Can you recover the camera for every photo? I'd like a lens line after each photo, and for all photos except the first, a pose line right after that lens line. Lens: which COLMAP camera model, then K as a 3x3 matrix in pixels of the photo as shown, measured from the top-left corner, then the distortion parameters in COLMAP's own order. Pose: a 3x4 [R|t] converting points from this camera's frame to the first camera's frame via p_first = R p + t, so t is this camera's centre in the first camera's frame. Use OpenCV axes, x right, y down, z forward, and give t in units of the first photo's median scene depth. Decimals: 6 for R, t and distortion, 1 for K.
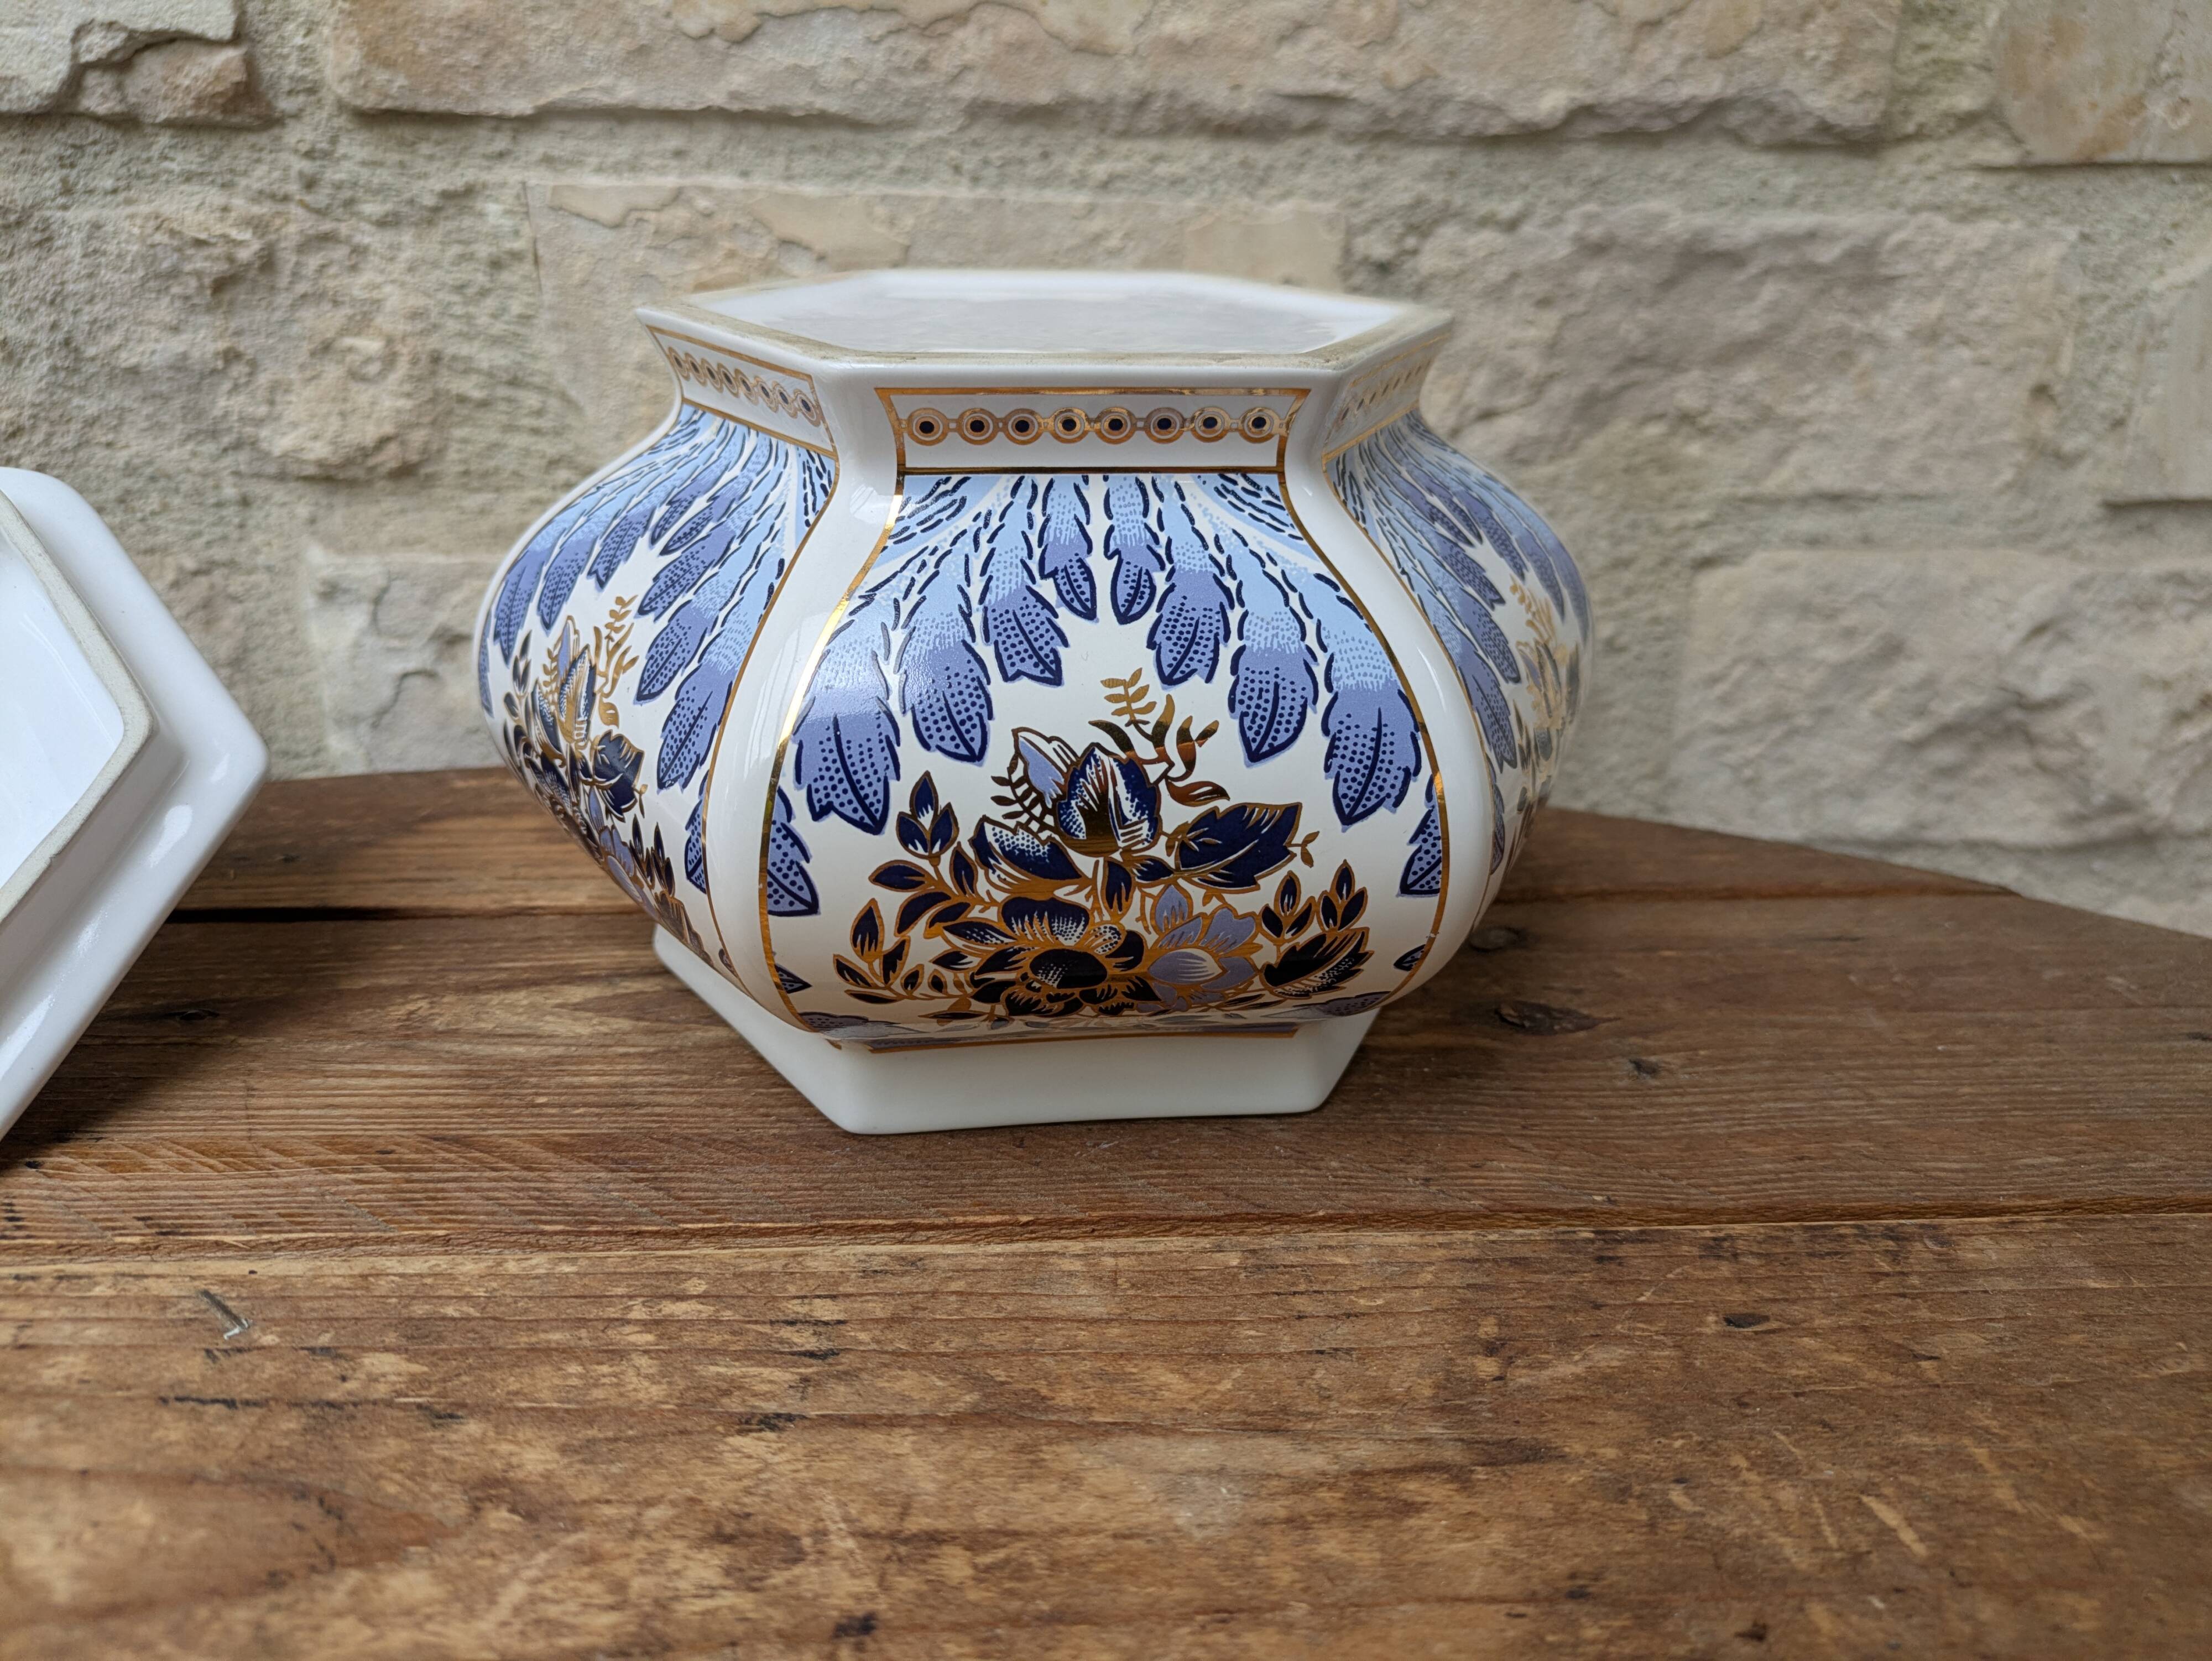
lens RADIAL K [[1672.7, 0, 1079.4], [0, 1672.7, 821.3], [0, 0, 1]] dist [0.028090, -0.043320]
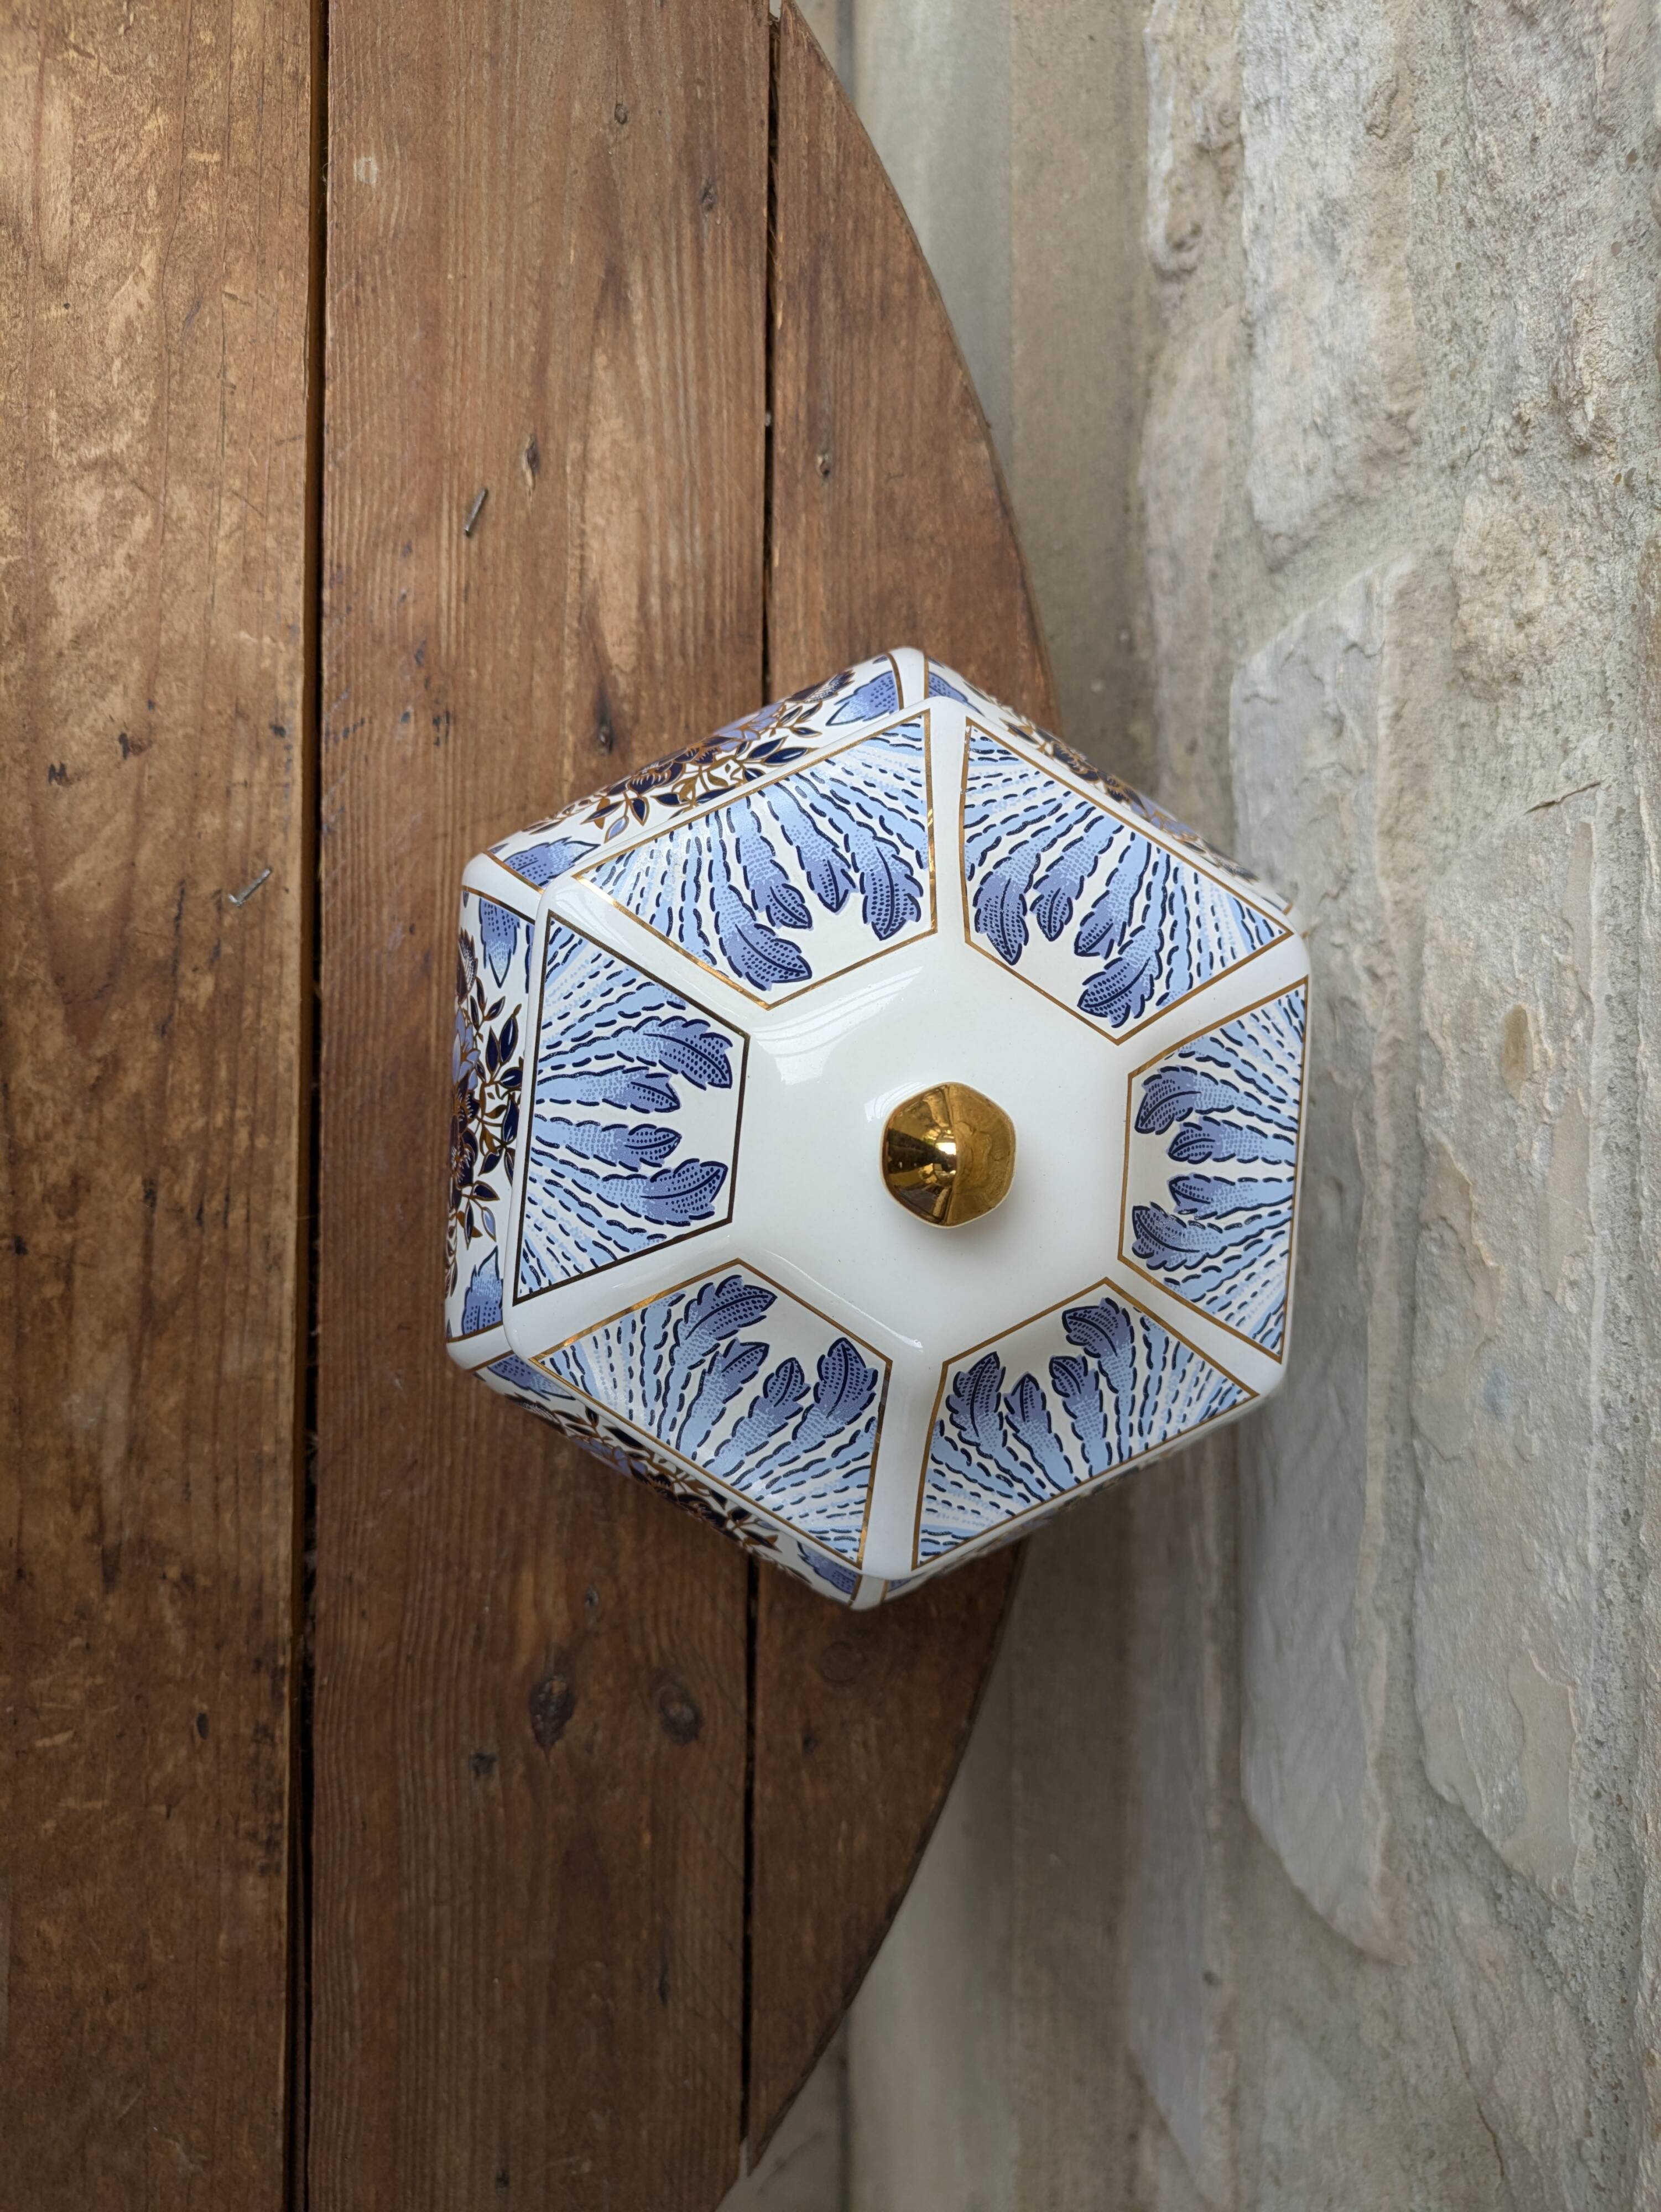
lens RADIAL K [[1695.6, 0, 830.3], [0, 1695.6, 1088.4], [0, 0, 1]] dist [0.009371, -0.005557]
pose [[-0.068228, 0.997620, -0.009929, -0.310874], [-0.475751, -0.023786, 0.879258, -1.597233], [0.876930, 0.064714, 0.476242, 0.674517]]
